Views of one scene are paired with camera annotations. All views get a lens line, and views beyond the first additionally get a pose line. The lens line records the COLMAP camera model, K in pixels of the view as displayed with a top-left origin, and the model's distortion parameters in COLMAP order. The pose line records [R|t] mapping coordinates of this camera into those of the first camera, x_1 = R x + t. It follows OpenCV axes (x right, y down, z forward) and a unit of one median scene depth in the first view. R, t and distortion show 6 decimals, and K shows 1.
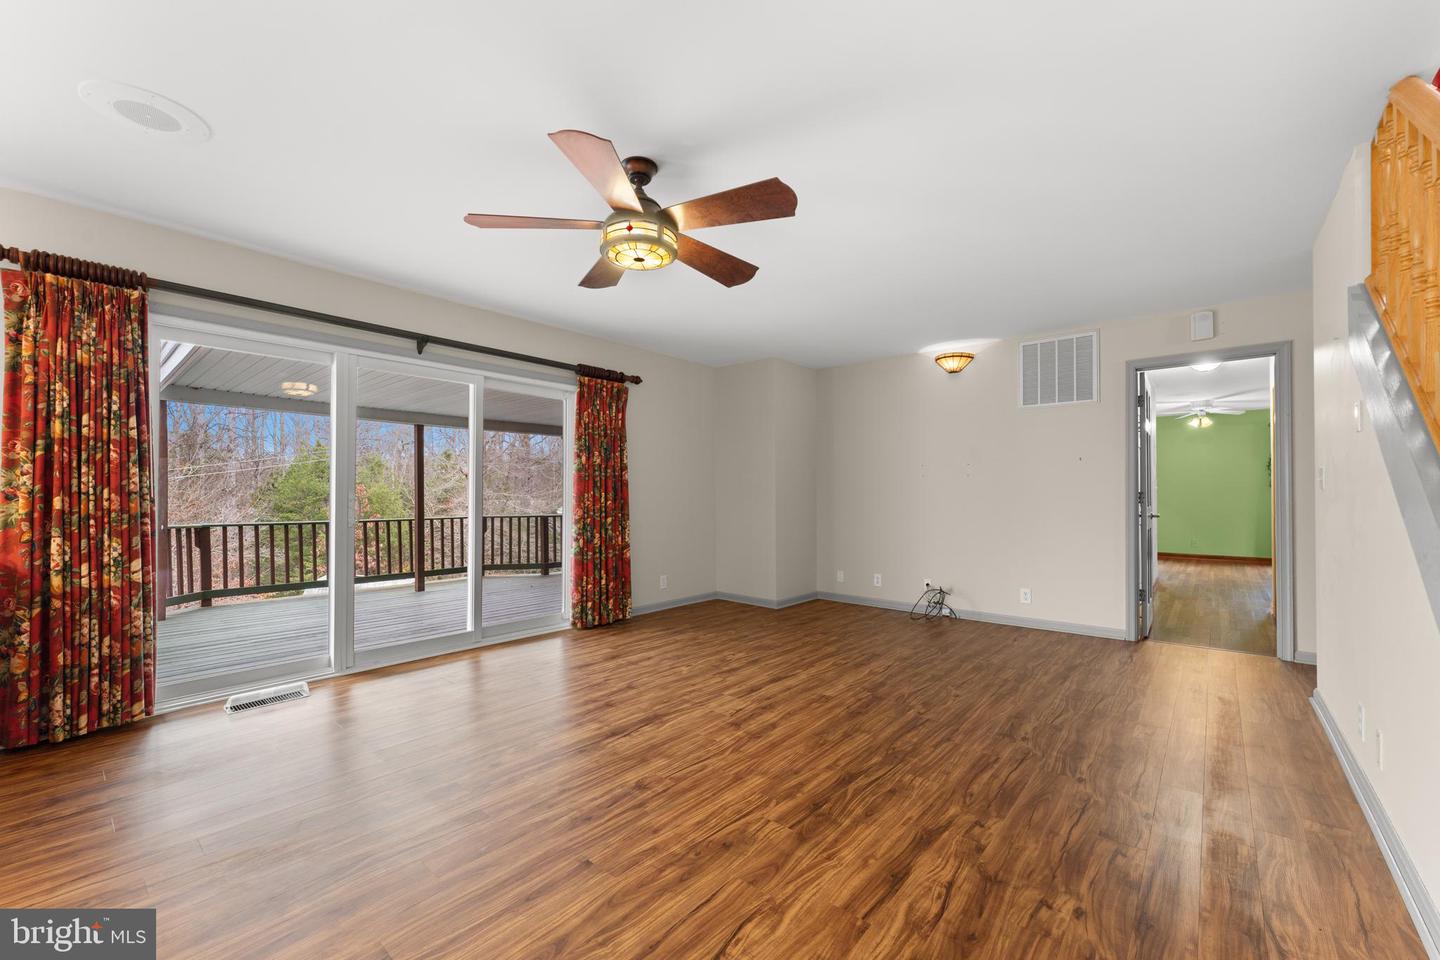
lens RADIAL K [[576.5, 0, 713.7], [0, 576.5, 484.4], [0, 0, 1]] dist [0.000653, 0.000015]
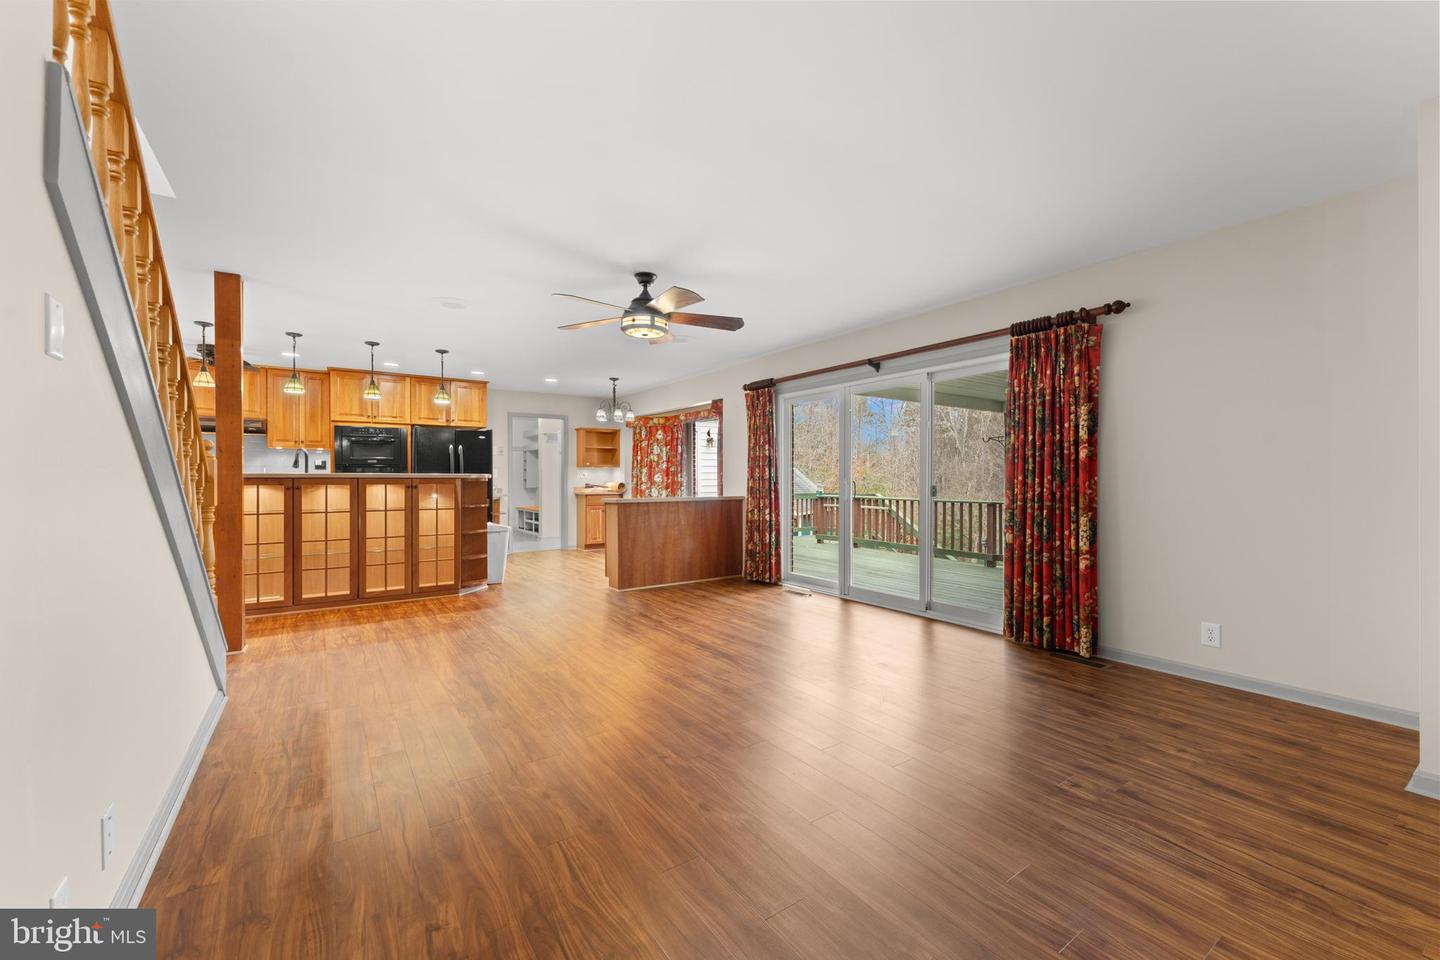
lens RADIAL K [[575.4, 0, 720.0], [0, 575.4, 480.0], [0, 0, 1]] dist [-0.000790, -0.000031]
pose [[-0.246140, -0.000124, -0.969234, 0.681837], [0.017330, 0.999840, -0.004529, 0.013638], [0.969079, -0.017911, -0.246098, 0.789192]]
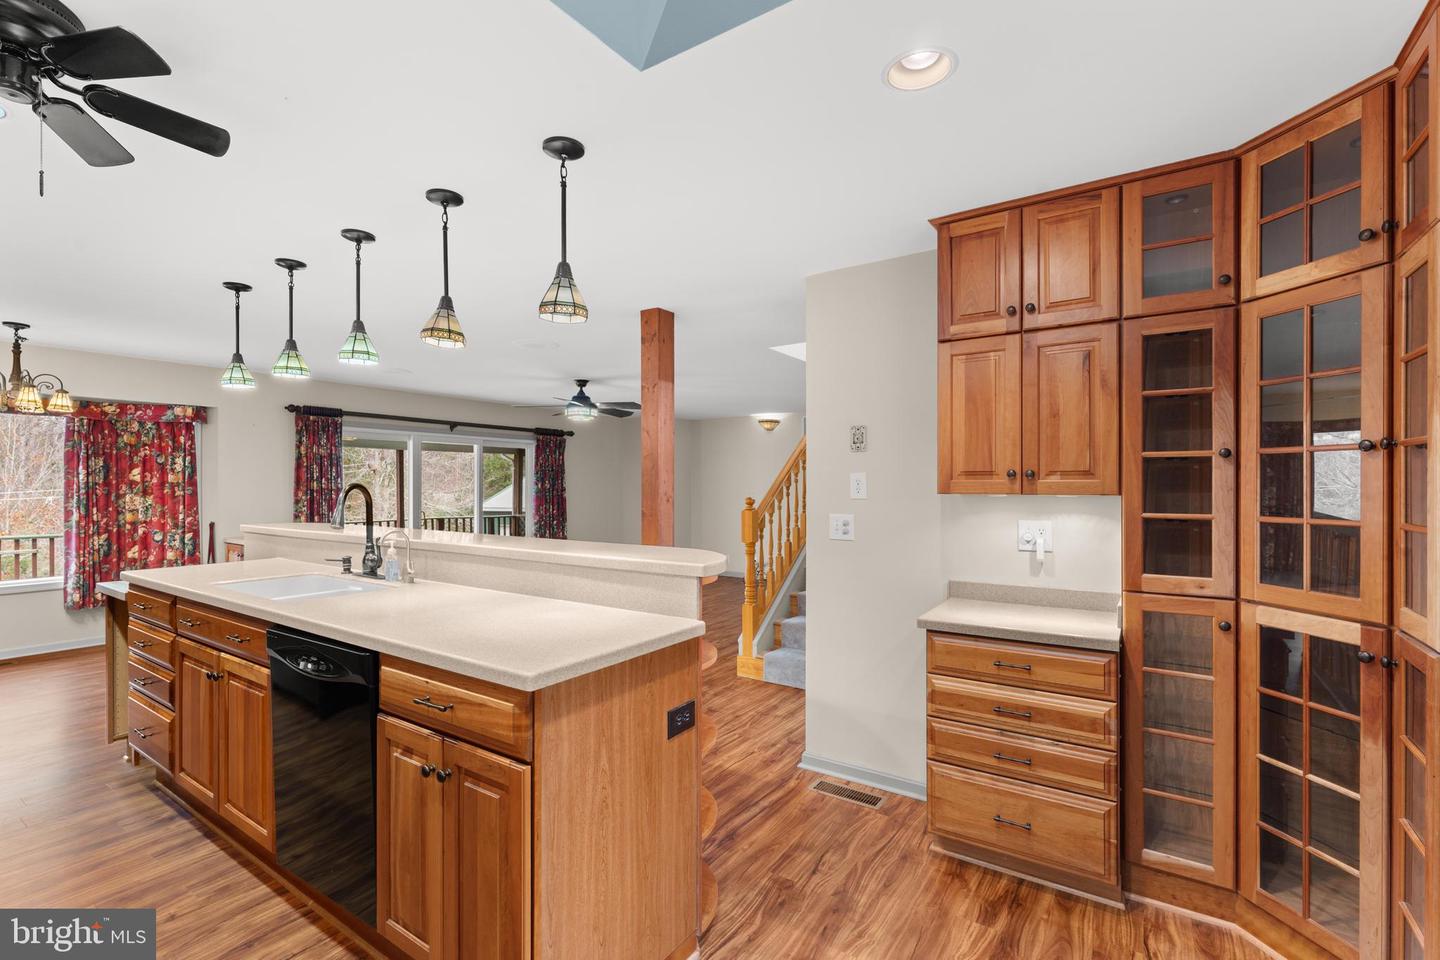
lens RADIAL K [[640.7, 0, 712.6], [0, 640.7, 486.2], [0, 0, 1]] dist [-0.001650, 0.000705]
pose [[0.993086, 0.000594, 0.117391, 0.050993], [-0.002781, 0.999826, 0.018465, -0.077212], [-0.117359, -0.018664, 0.992914, -0.876284]]
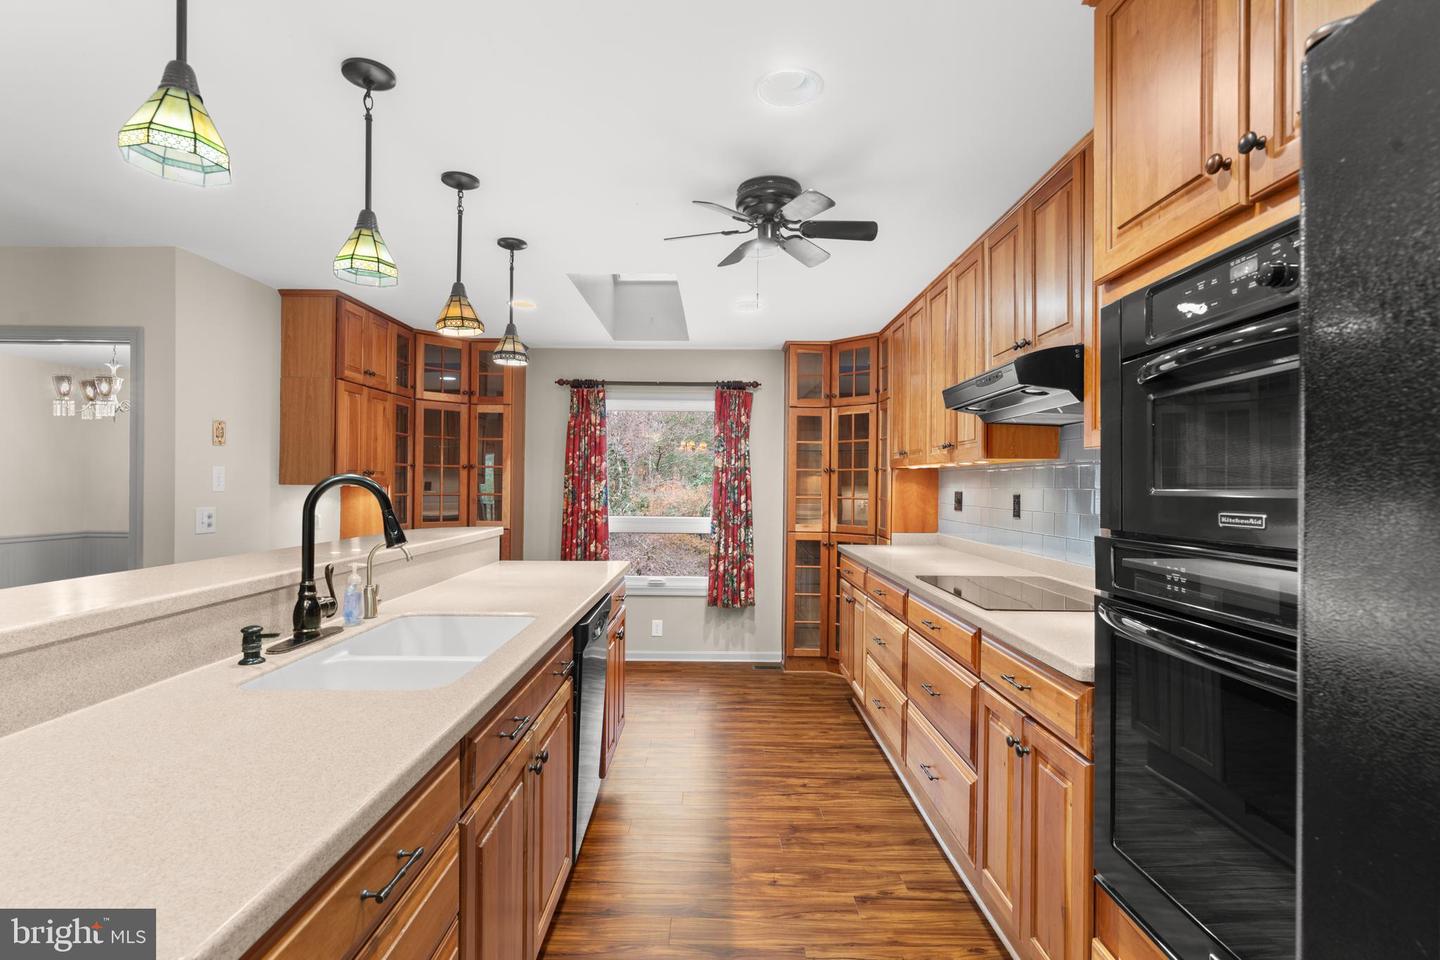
lens RADIAL K [[672.6, 0, 714.2], [0, 672.6, 485.6], [0, 0, 1]] dist [-0.000958, 0.000011]
pose [[-0.655647, -0.007475, 0.755031, -0.597275], [-0.021877, 0.999719, -0.009099, -0.063258], [-0.754751, -0.022483, -0.655626, -0.177572]]
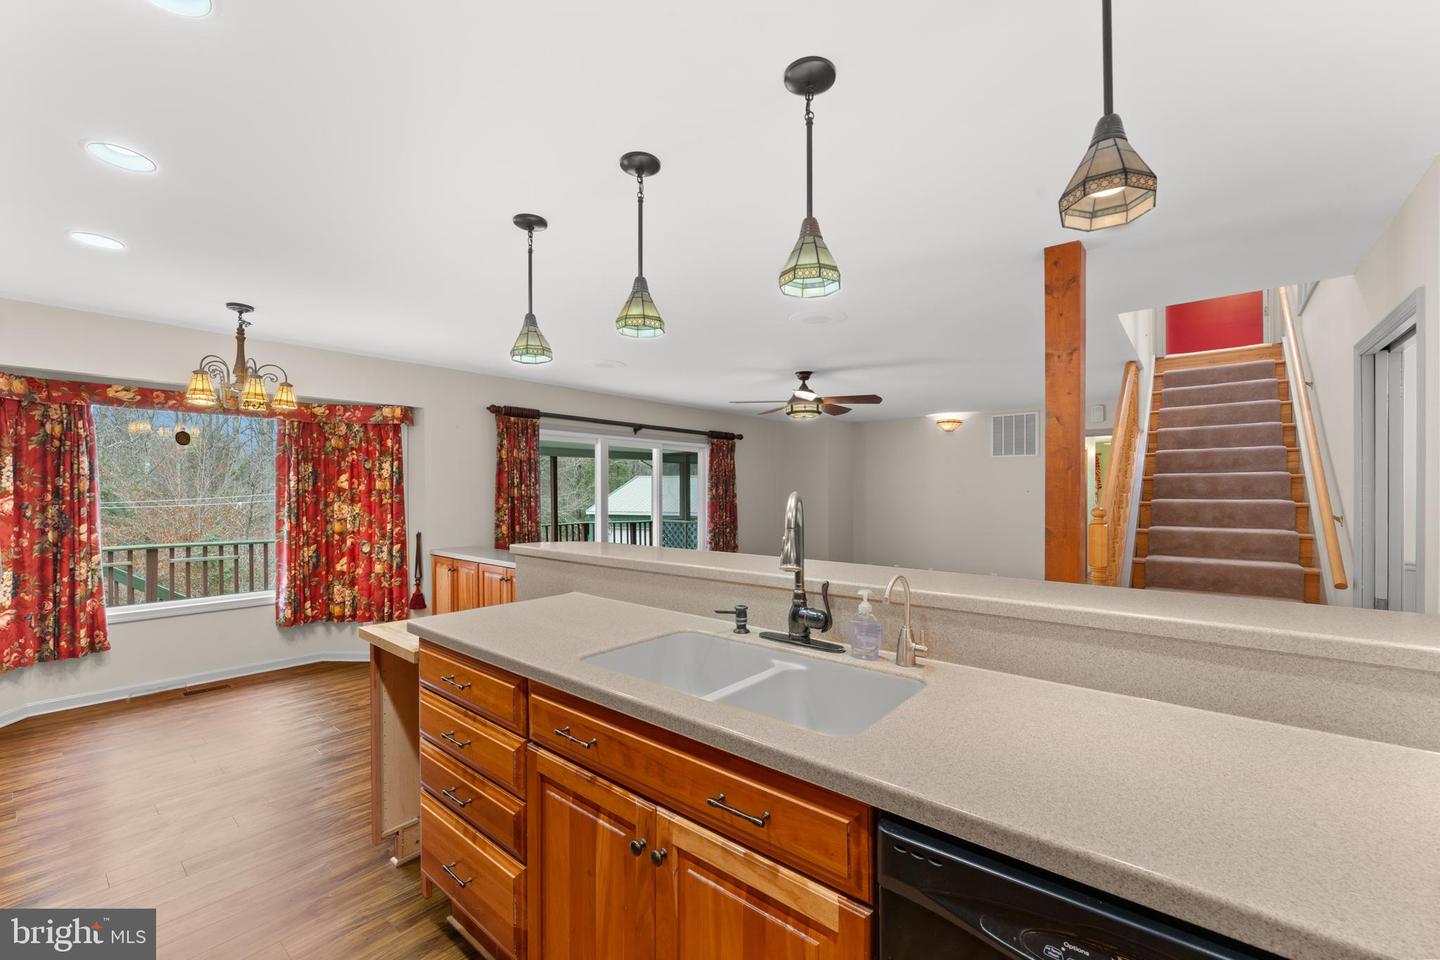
lens RADIAL K [[583.7, 0, 714.1], [0, 583.7, 492.5], [0, 0, 1]] dist [-0.007526, 0.000613]
pose [[0.999897, -0.001003, 0.014340, -0.247193], [0.000695, 0.999770, 0.021456, -0.075204], [-0.014358, -0.021444, 0.999667, -0.584182]]
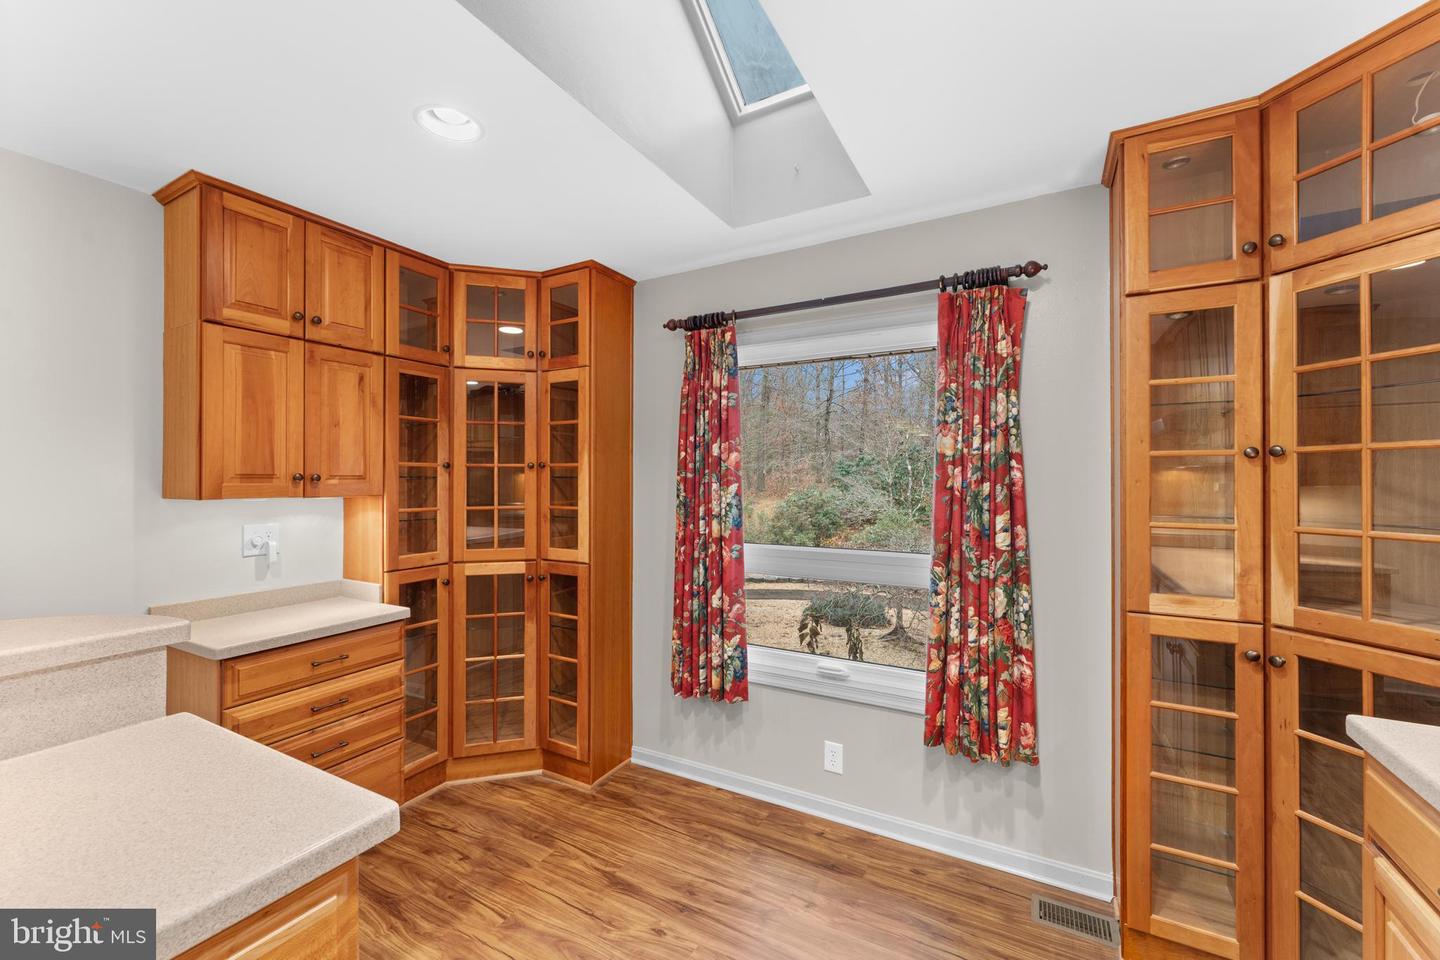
lens RADIAL K [[575.5, 0, 720.0], [0, 575.5, 480.0], [0, 0, 1]] dist [0.004313, 0.000162]
pose [[-0.209128, 0.003304, 0.977883, -0.173570], [-0.014607, 0.999872, -0.006502, -0.078224], [-0.977779, -0.015643, -0.209053, -0.637582]]
